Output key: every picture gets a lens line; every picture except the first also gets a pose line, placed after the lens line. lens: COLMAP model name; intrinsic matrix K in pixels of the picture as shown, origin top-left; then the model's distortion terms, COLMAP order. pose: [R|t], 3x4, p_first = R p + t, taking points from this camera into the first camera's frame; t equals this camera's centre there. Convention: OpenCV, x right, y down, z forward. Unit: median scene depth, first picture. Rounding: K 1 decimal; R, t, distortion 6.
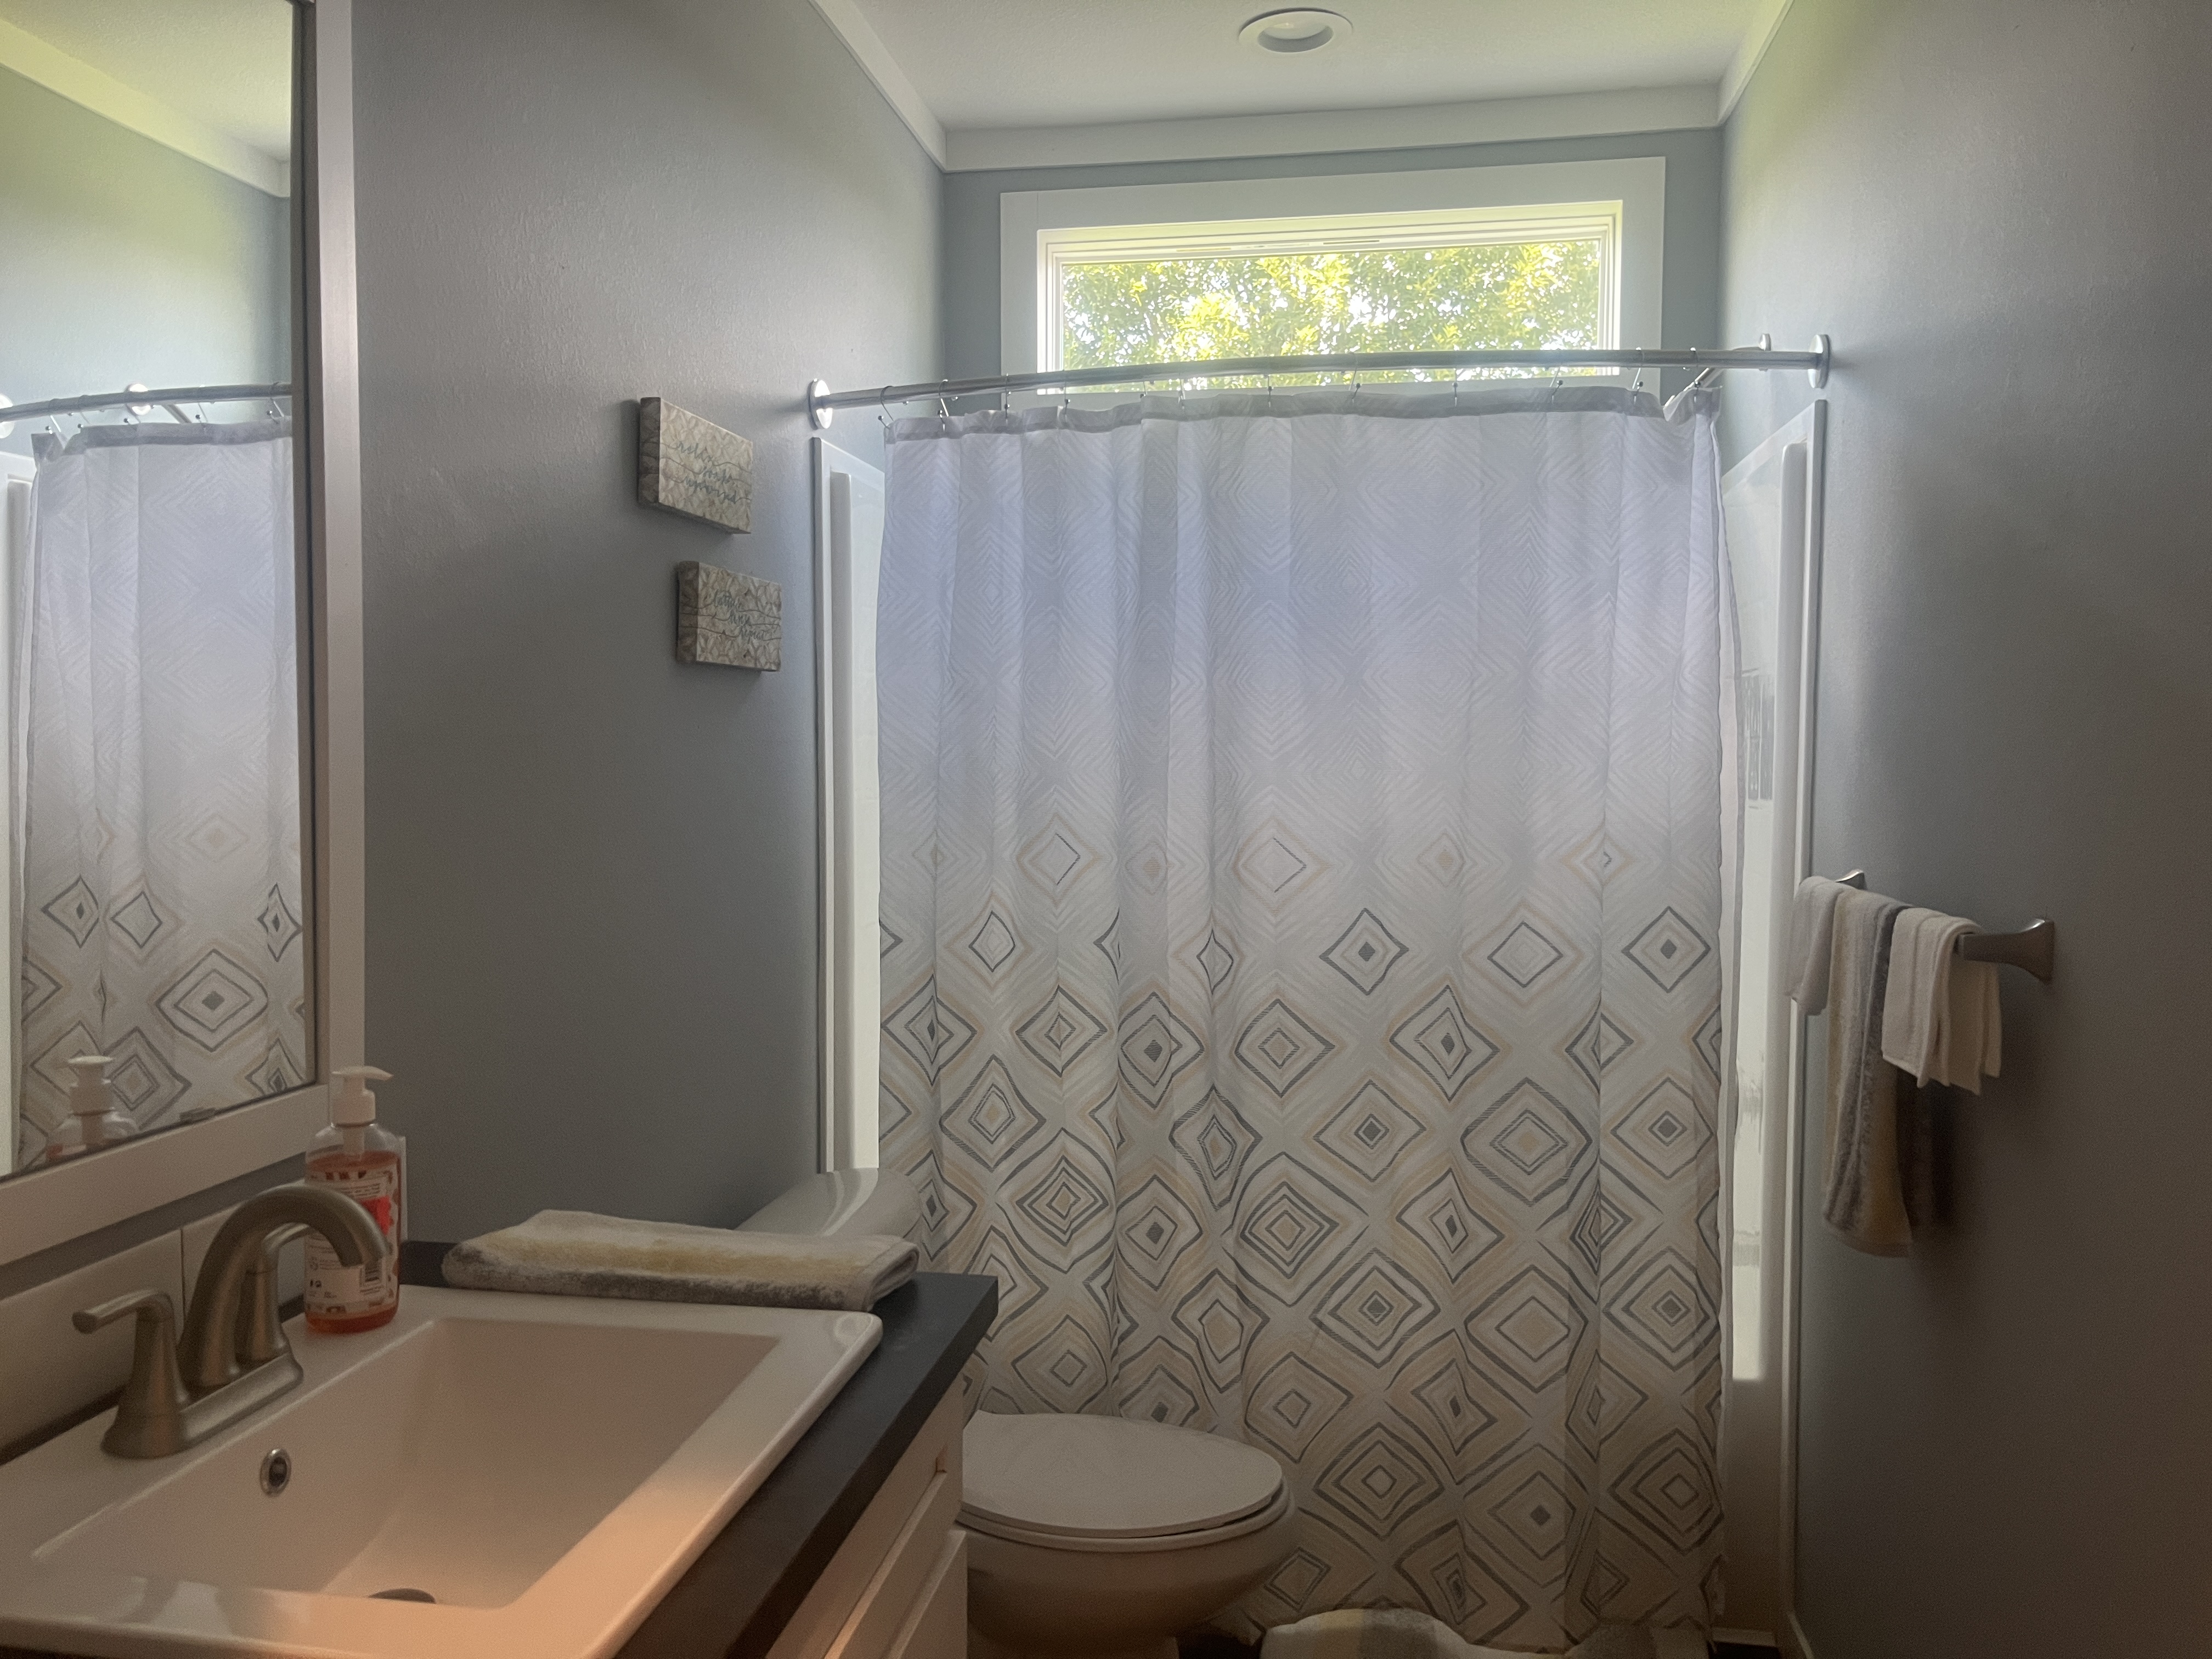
lens RADIAL K [[1666.7, 0, 1101.9], [0, 1666.7, 836.0], [0, 0, 1]] dist [0.053781, -0.079976]
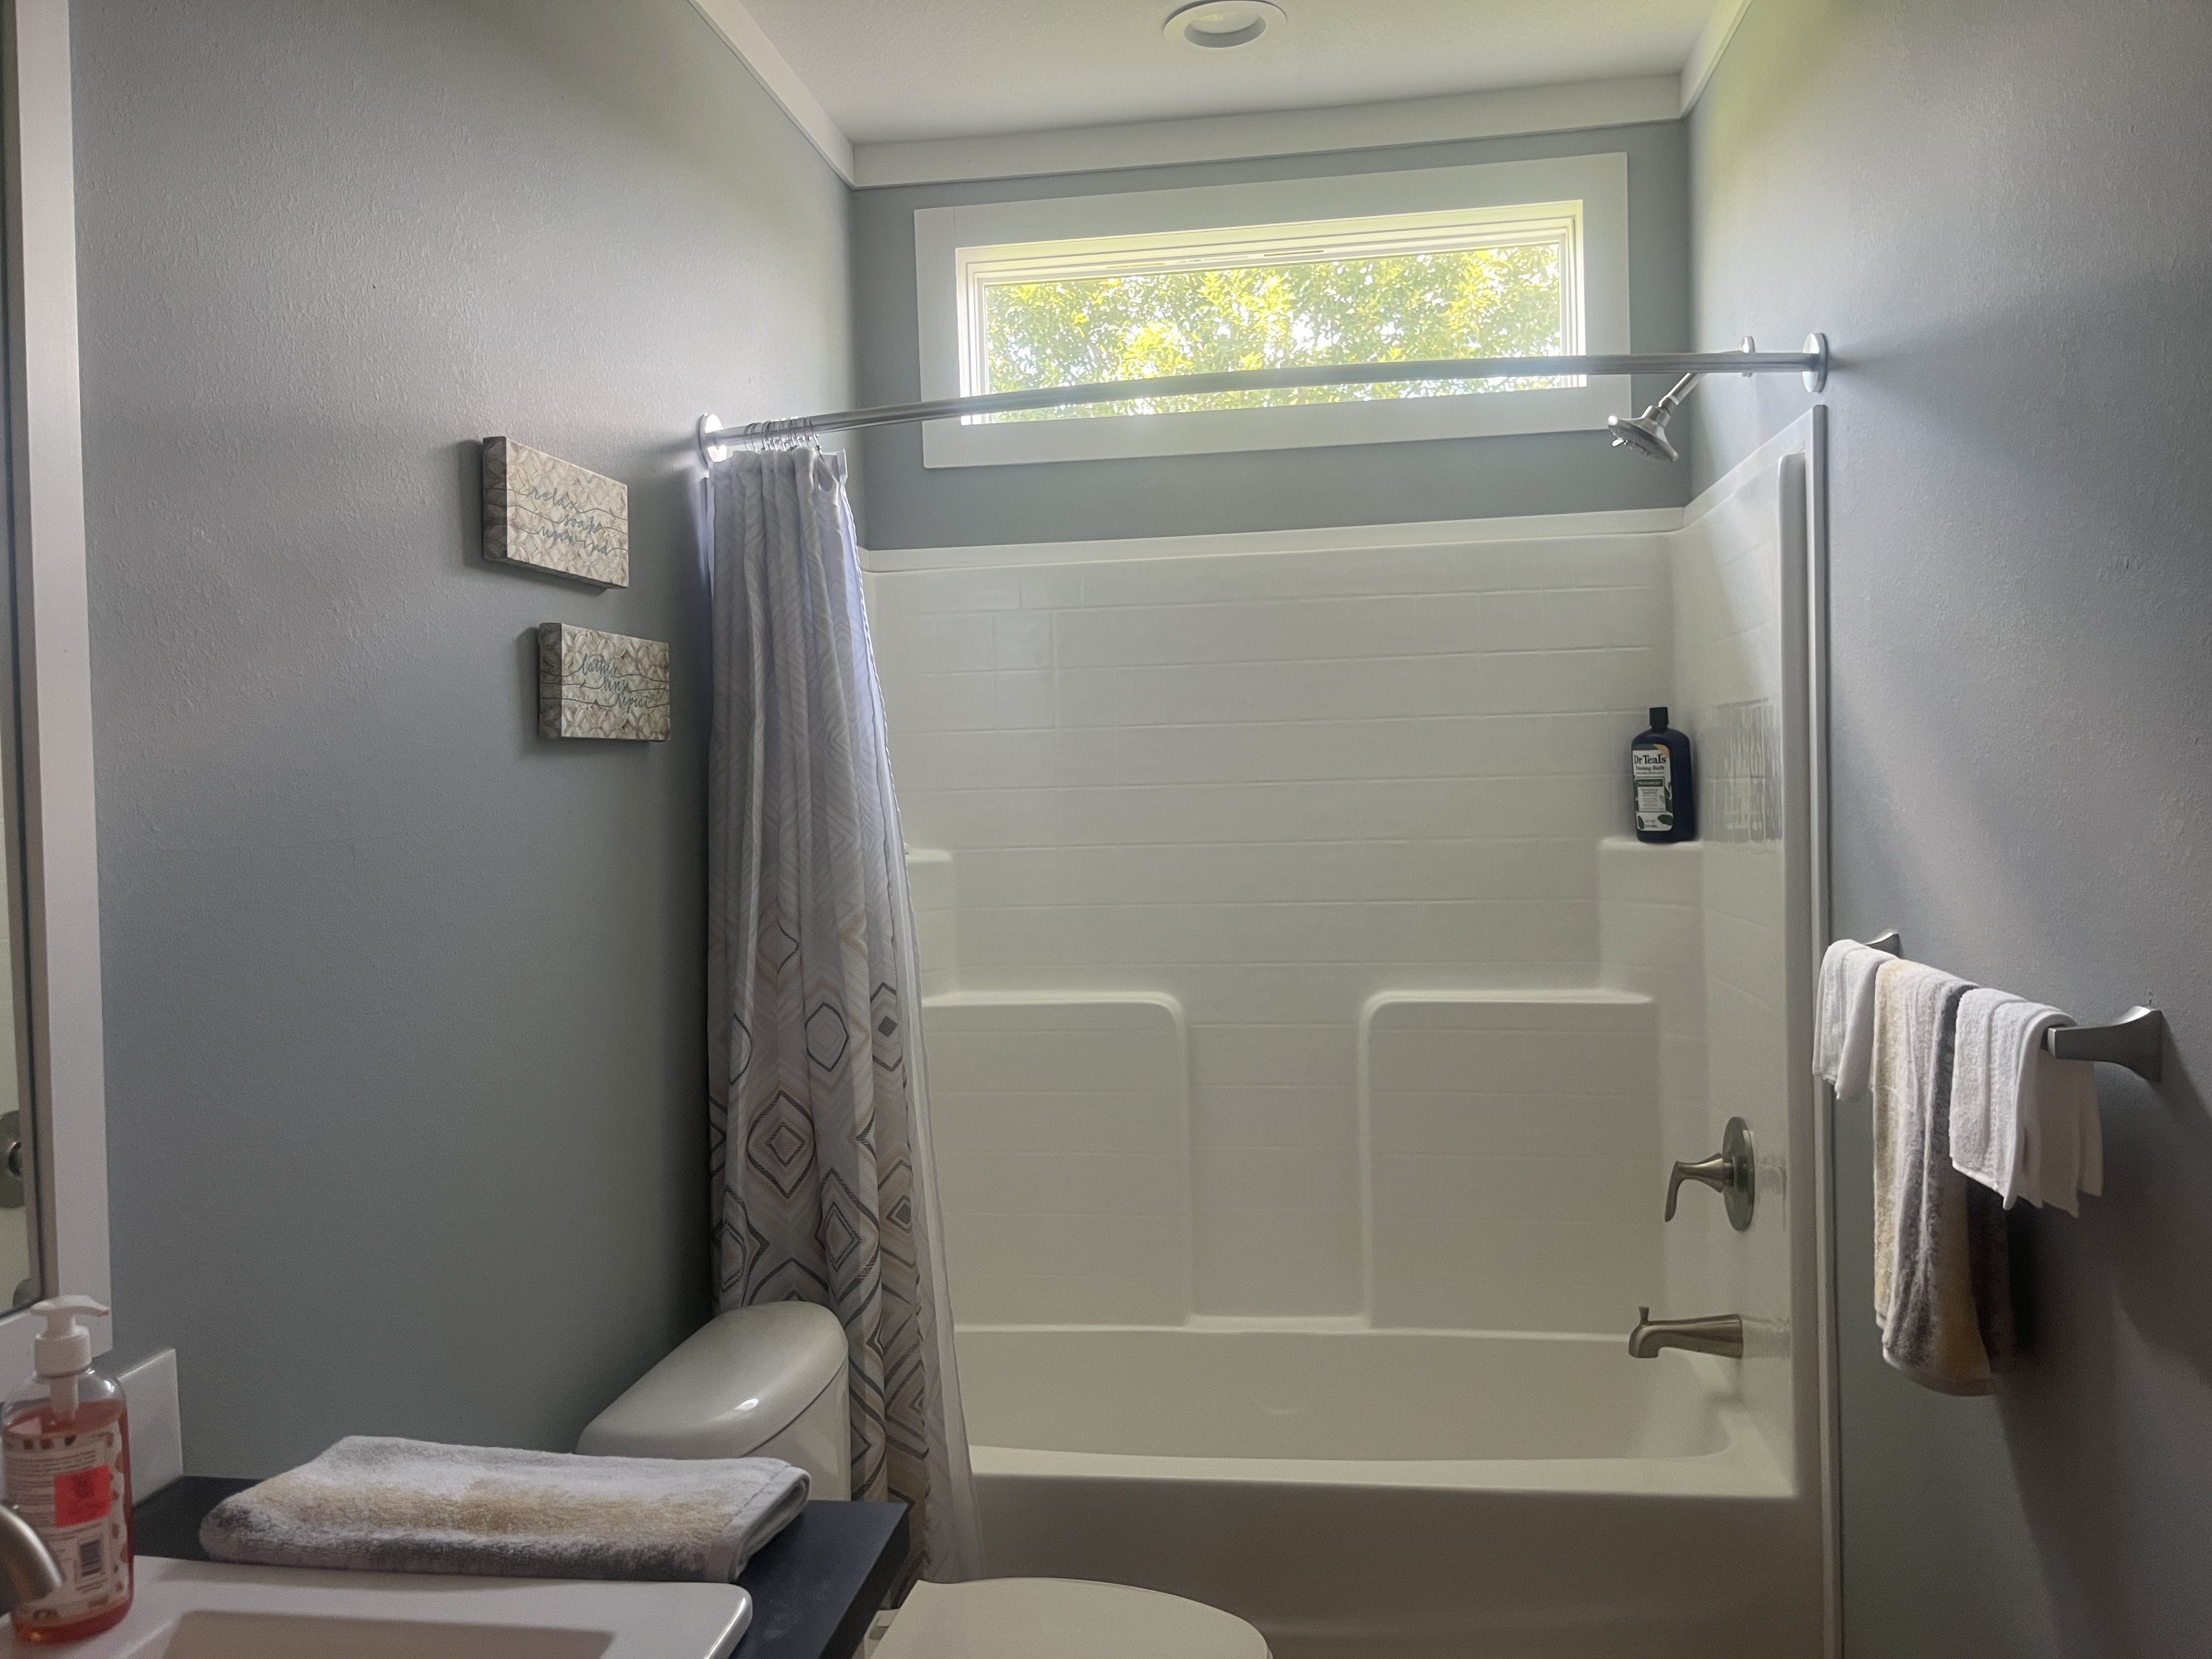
lens RADIAL K [[1694.3, 0, 1102.4], [0, 1694.3, 825.3], [0, 0, 1]] dist [0.067533, -0.106911]
pose [[0.999132, -0.033387, 0.024892, 0.015326], [0.034053, 0.999060, -0.026826, -0.027036], [-0.023973, 0.027650, 0.999330, 0.116551]]
